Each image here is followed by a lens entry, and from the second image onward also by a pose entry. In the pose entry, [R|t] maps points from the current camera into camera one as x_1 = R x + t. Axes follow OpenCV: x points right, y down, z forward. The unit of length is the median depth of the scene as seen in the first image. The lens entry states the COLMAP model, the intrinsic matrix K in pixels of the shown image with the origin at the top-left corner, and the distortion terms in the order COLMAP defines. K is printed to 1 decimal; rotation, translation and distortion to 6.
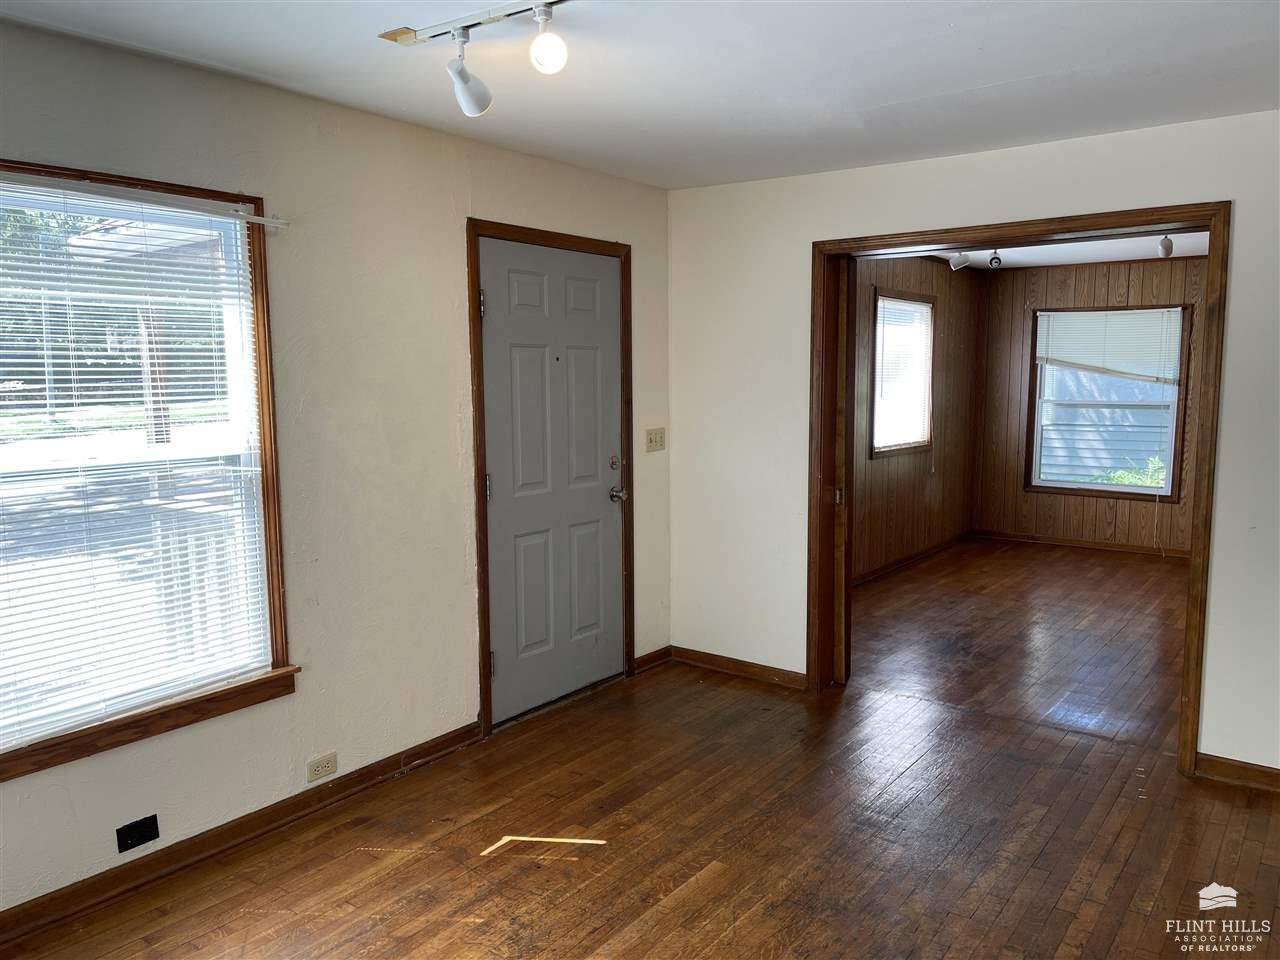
lens RADIAL K [[970.6, 0, 644.1], [0, 970.6, 482.0], [0, 0, 1]] dist [0.040706, -0.009069]
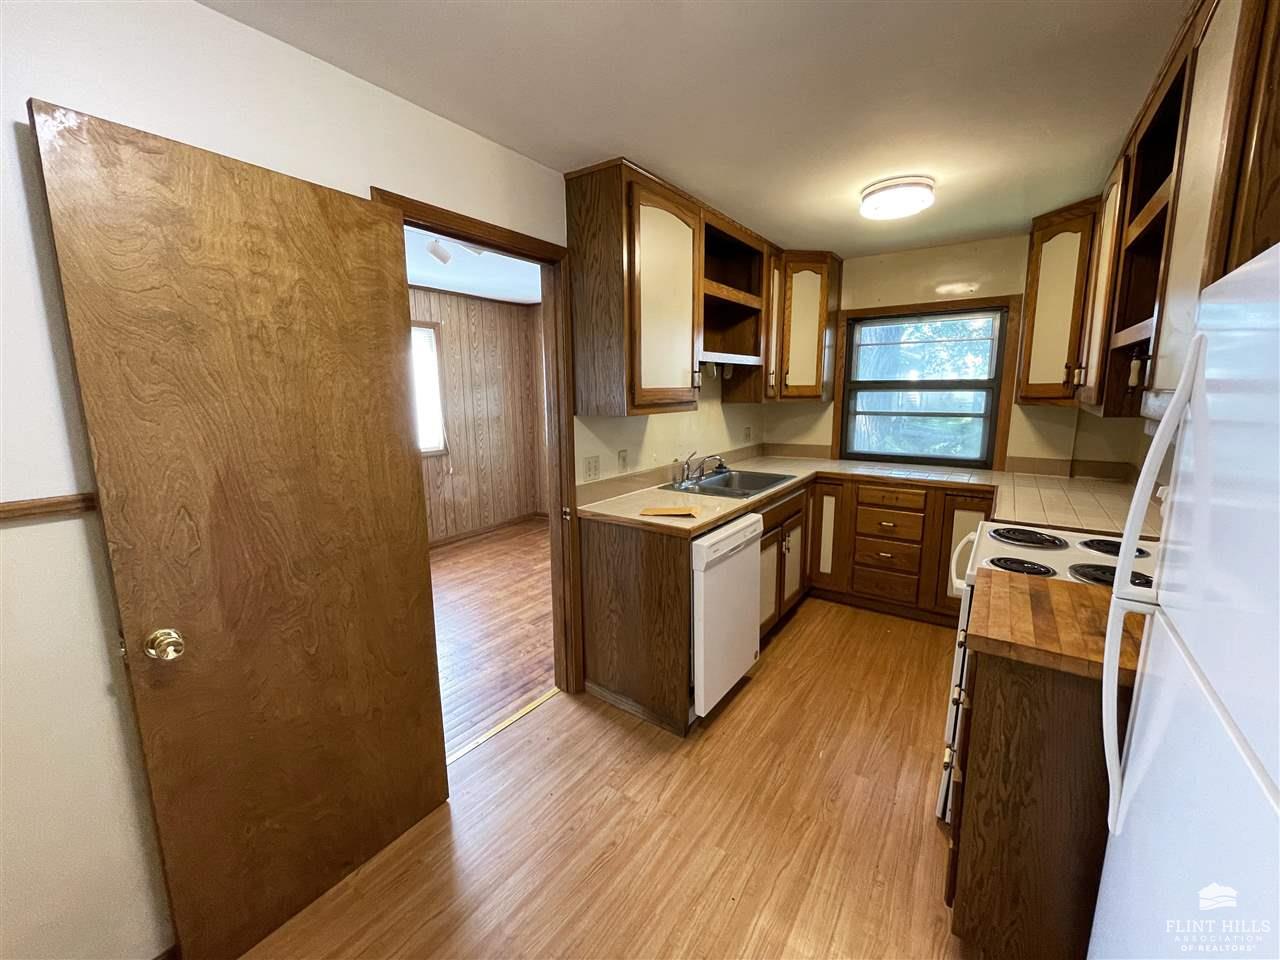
lens RADIAL K [[517.1, 0, 637.3], [0, 517.1, 475.2], [0, 0, 1]] dist [-0.001730, 0.000805]
pose [[0.999740, -0.012903, 0.018823, 0.826856], [0.011864, 0.998454, 0.054305, -0.063286], [-0.019494, -0.054067, 0.998347, 0.585269]]
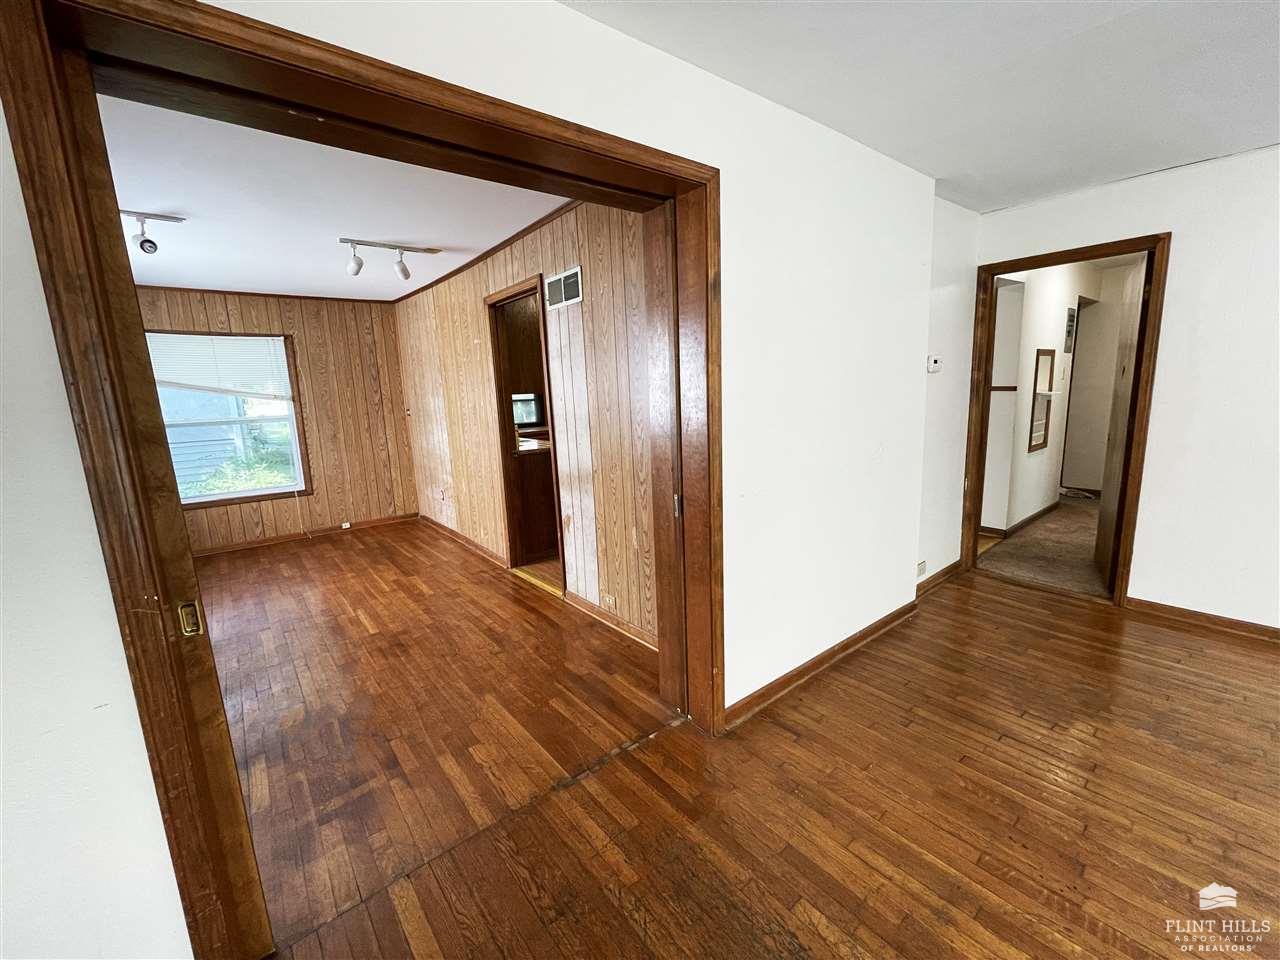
lens RADIAL K [[517.1, 0, 632.0], [0, 517.1, 475.0], [0, 0, 1]] dist [-0.001730, 0.000805]
pose [[0.255132, -0.168040, 0.952192, 0.029605], [0.147229, 0.980051, 0.133507, -0.049939], [-0.955631, 0.106129, 0.274783, 0.673851]]
